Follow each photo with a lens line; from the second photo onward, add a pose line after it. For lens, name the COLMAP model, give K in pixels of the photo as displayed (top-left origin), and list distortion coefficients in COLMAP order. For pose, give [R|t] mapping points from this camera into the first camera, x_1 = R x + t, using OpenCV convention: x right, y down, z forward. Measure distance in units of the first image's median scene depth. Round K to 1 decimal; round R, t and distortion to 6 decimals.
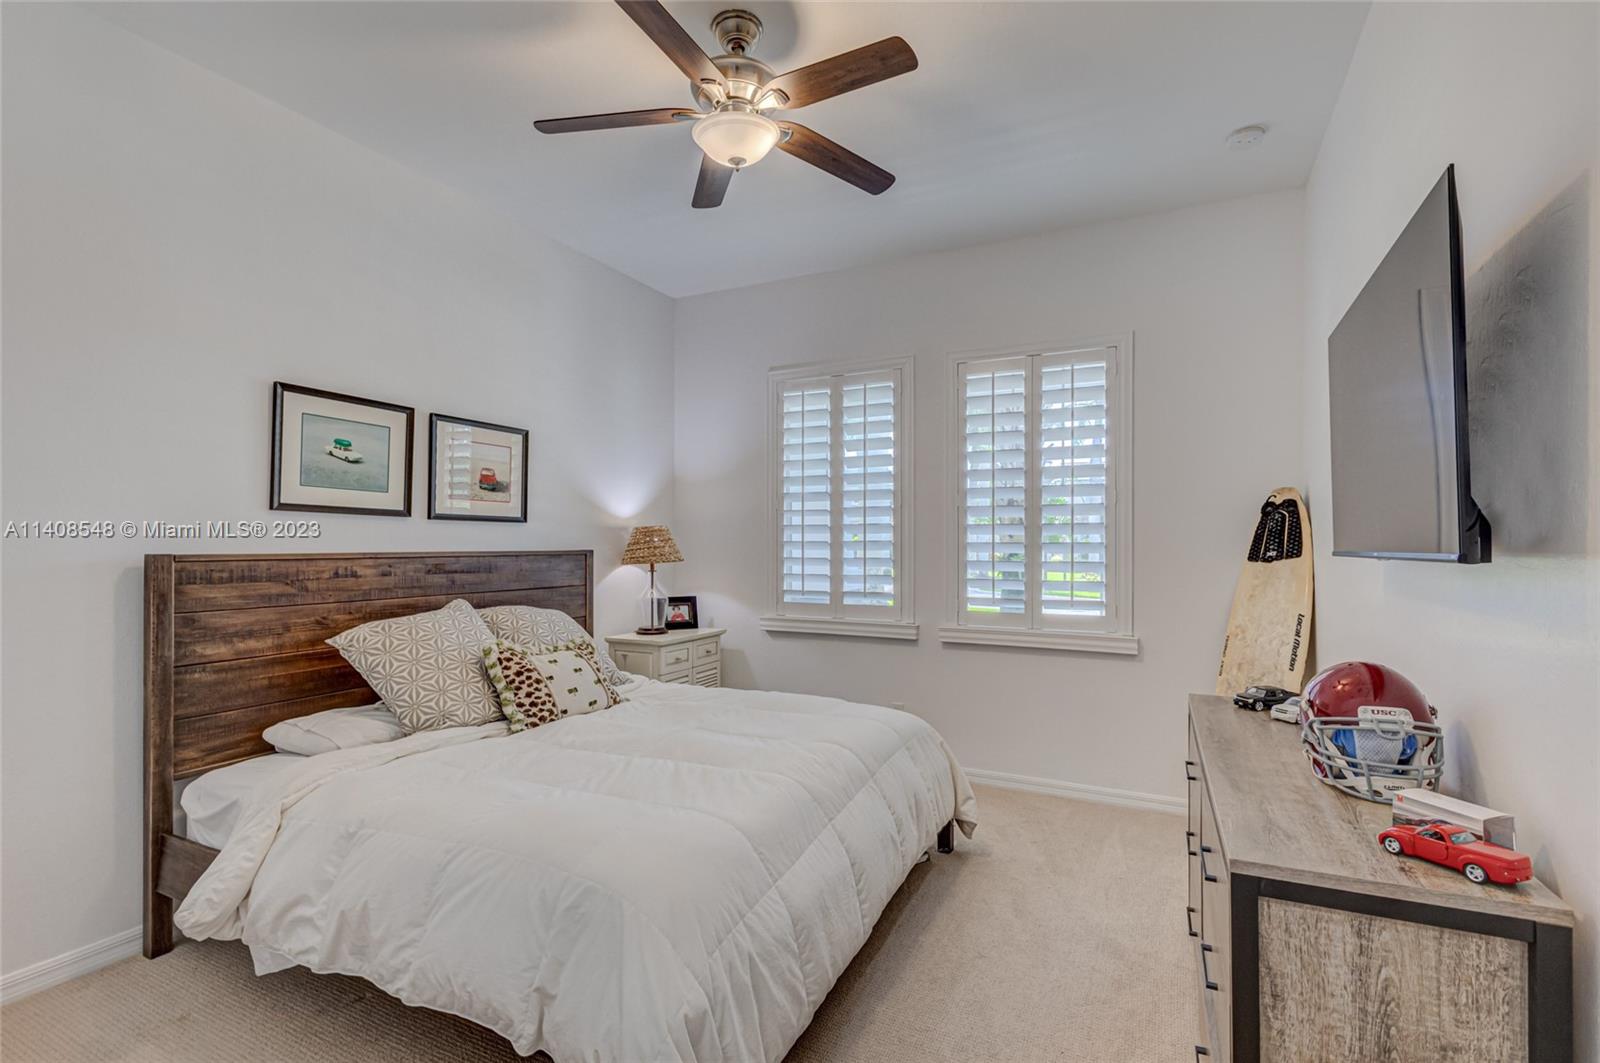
lens RADIAL K [[740.5, 0, 806.7], [0, 740.5, 535.7], [0, 0, 1]] dist [0.002678, 0.000177]
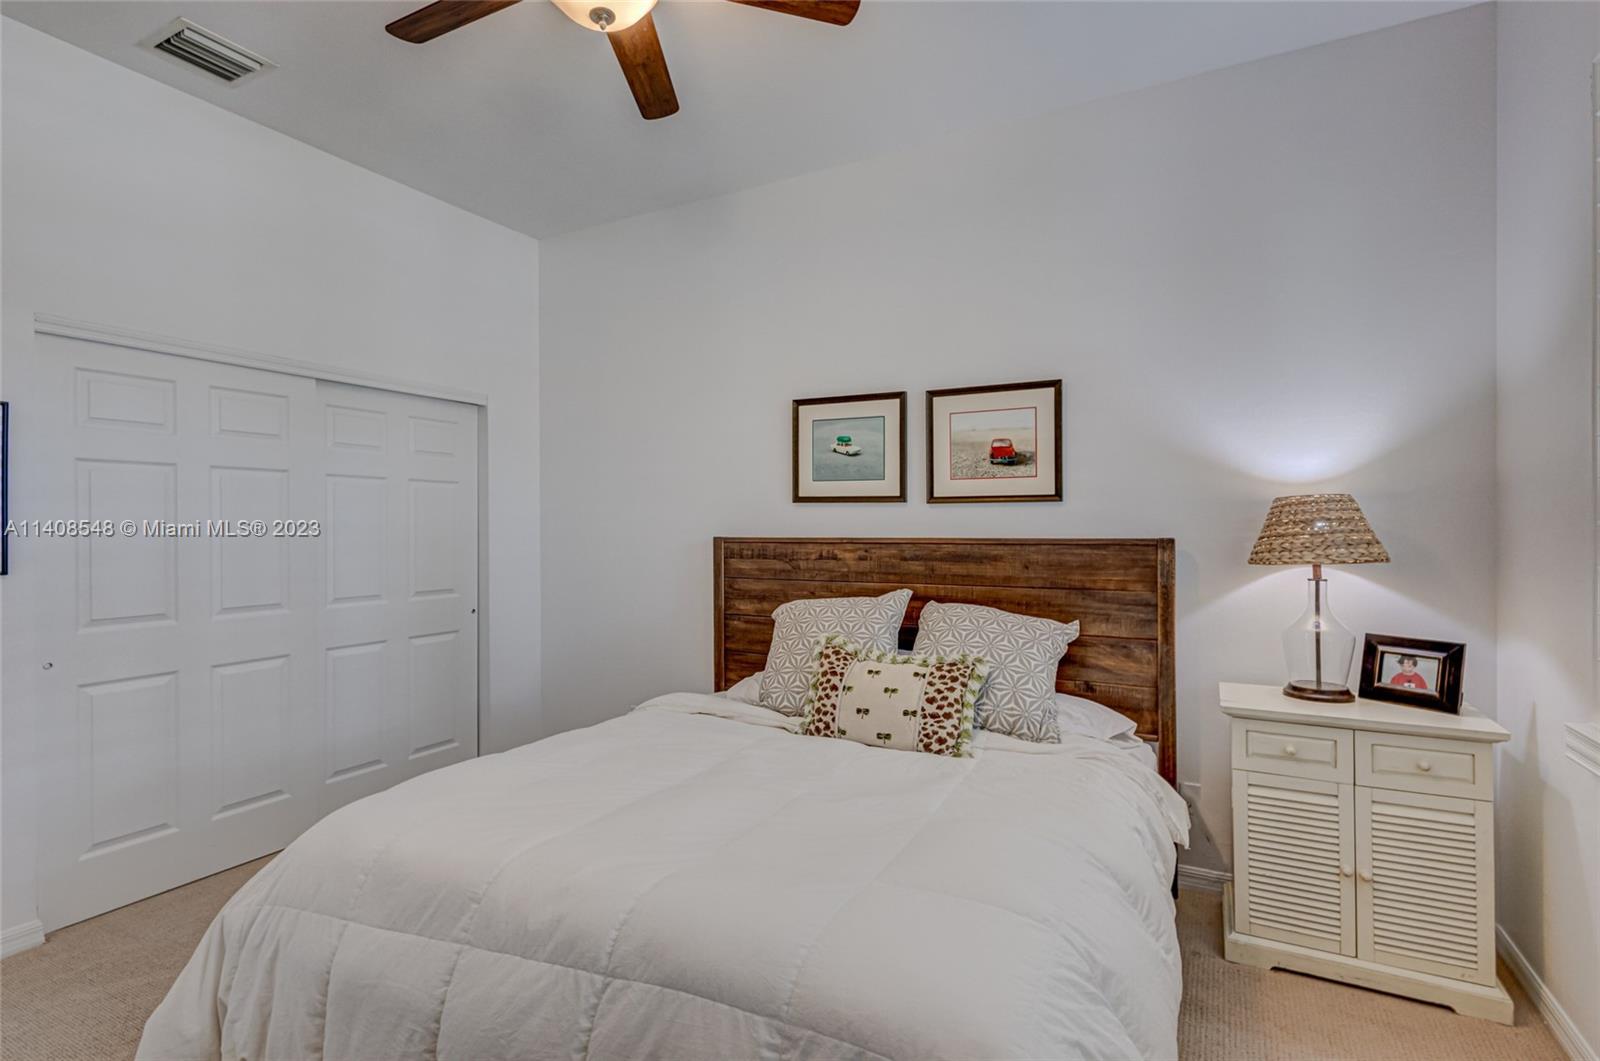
lens RADIAL K [[740.5, 0, 806.7], [0, 740.5, 534.7], [0, 0, 1]] dist [0.002678, 0.000177]
pose [[-0.019298, 0.003726, -0.999807, 0.487307], [0.012063, 0.999921, 0.003494, 0.013727], [0.999741, -0.011993, -0.019342, 0.954841]]
